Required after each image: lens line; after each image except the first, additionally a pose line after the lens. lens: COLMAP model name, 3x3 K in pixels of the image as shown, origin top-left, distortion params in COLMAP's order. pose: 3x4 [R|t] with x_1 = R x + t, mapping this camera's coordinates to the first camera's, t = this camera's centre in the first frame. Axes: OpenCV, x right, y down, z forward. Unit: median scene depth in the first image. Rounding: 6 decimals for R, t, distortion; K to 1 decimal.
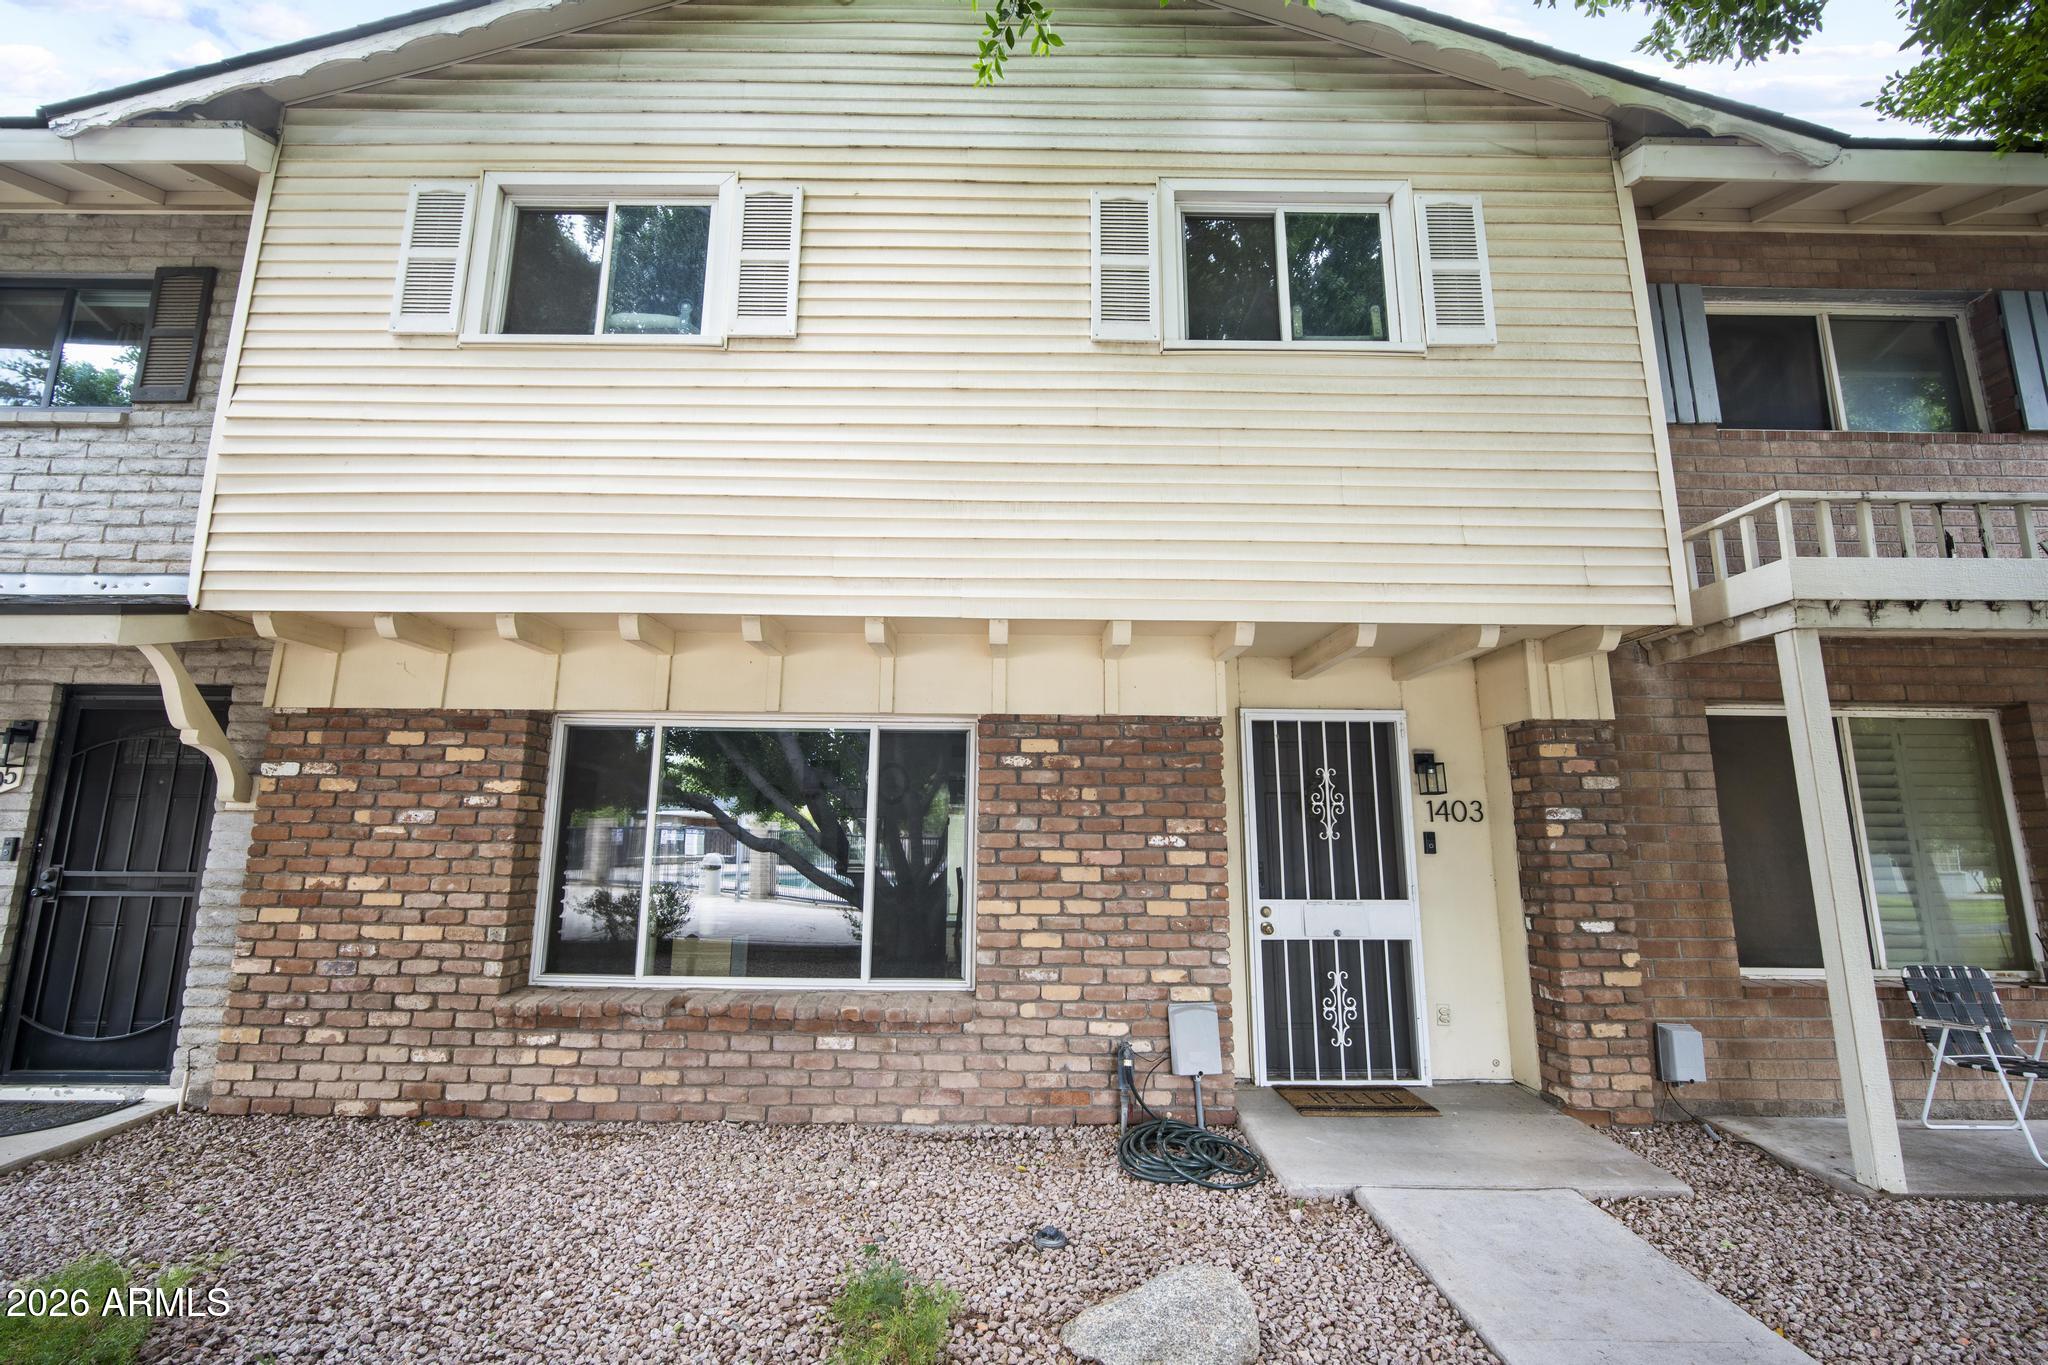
lens RADIAL K [[1030.1, 0, 983.3], [0, 1030.1, 684.2], [0, 0, 1]] dist [-0.014589, 0.007161]
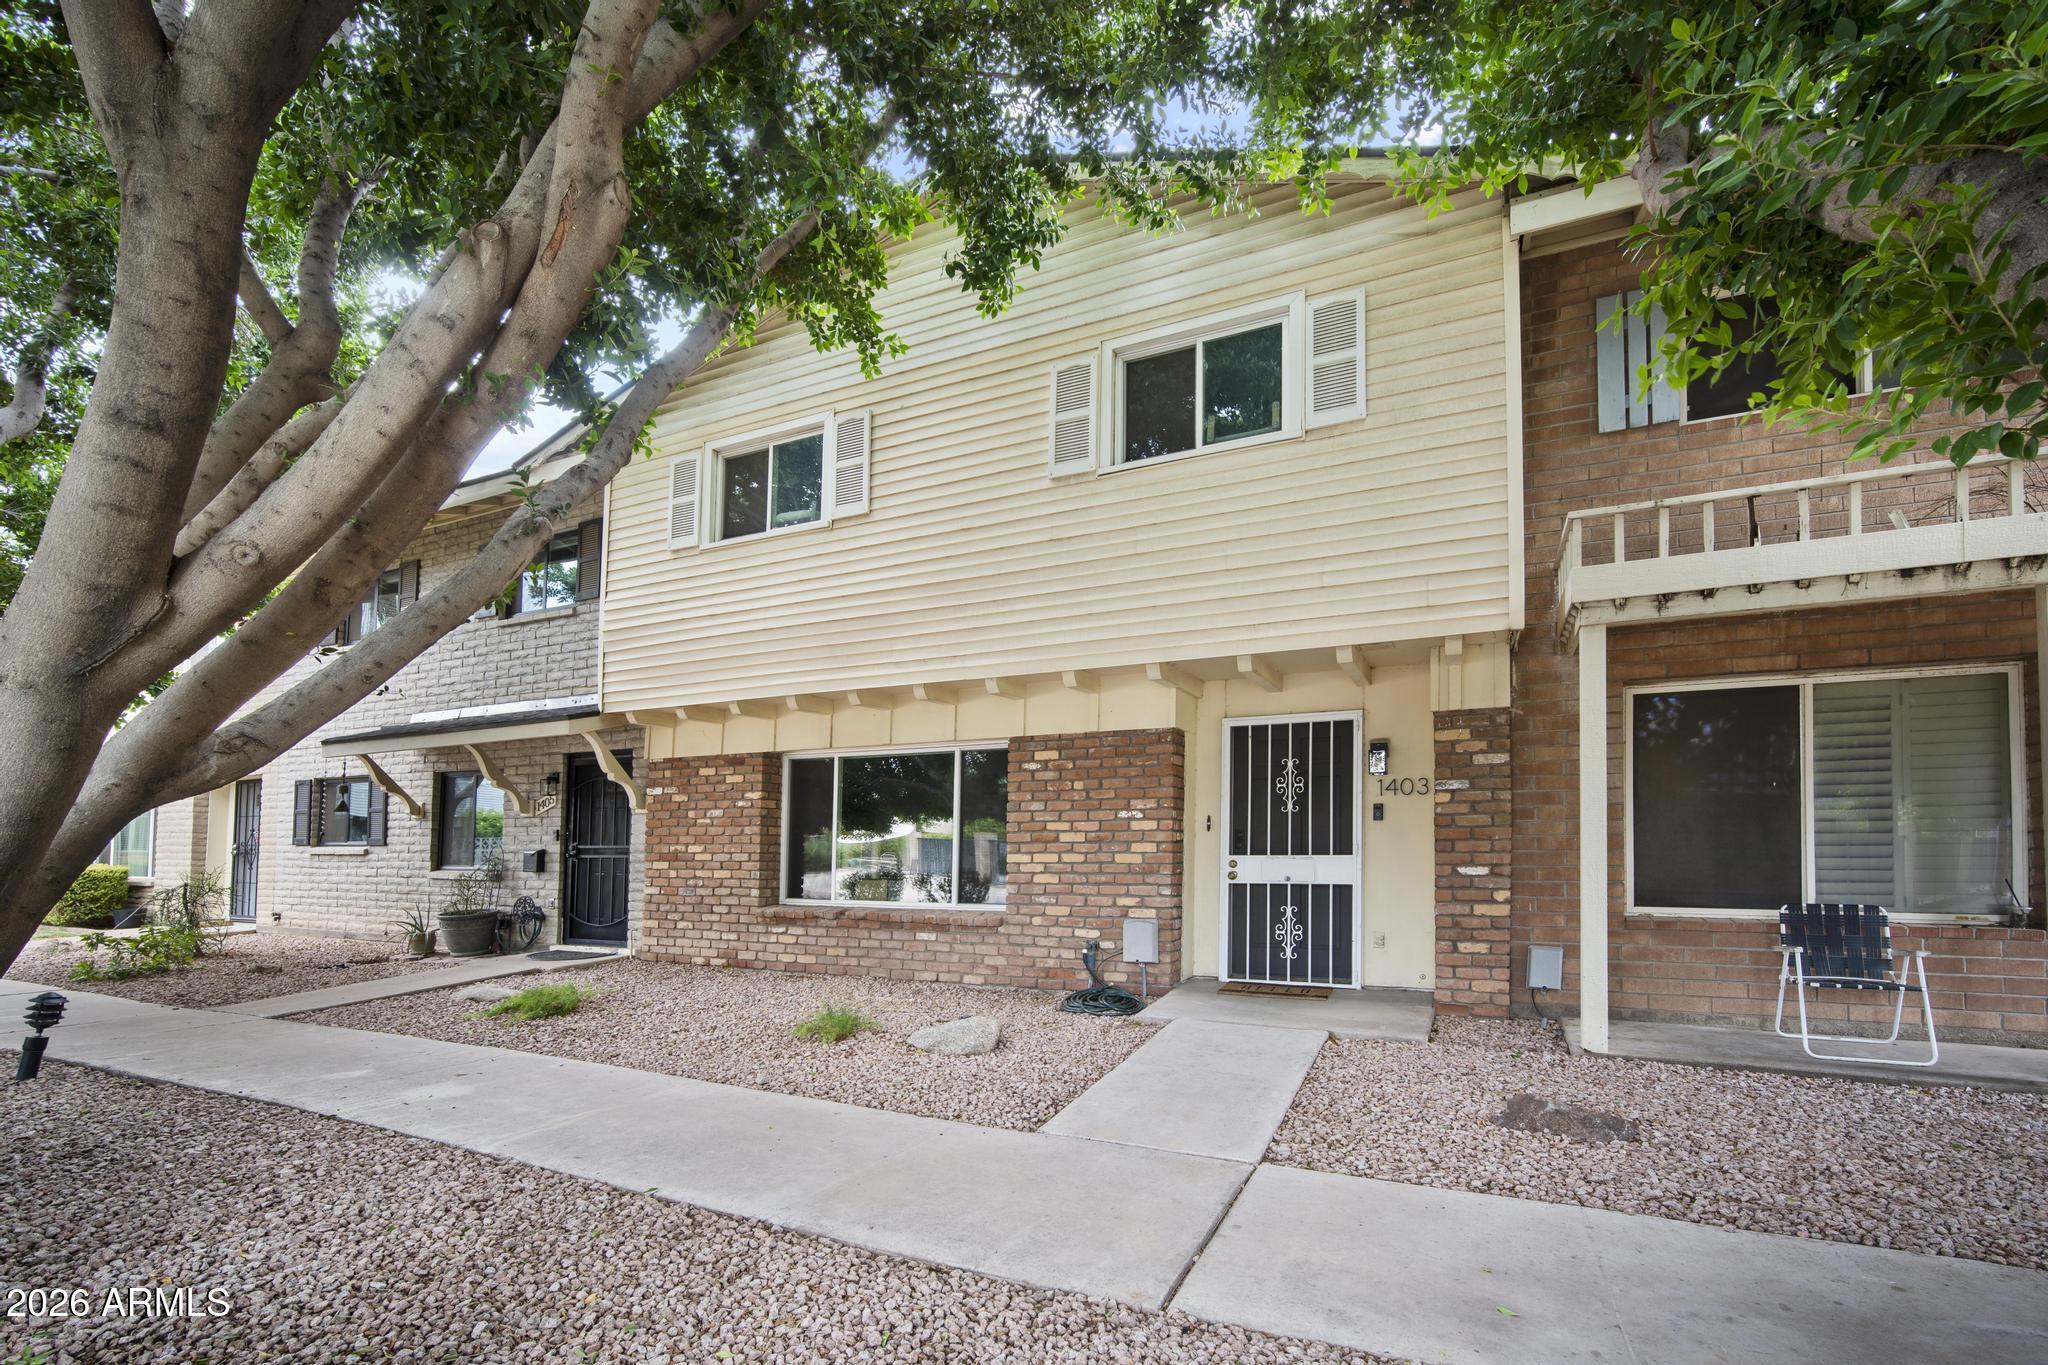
lens RADIAL K [[1052.3, 0, 1021.6], [0, 1052.3, 862.5], [0, 0, 1]] dist [-0.002380, -0.000158]
pose [[0.905927, -0.014402, -0.423189, 0.706302], [0.080378, 0.987099, 0.138474, -0.002628], [0.415735, -0.159463, 0.895397, -0.460025]]
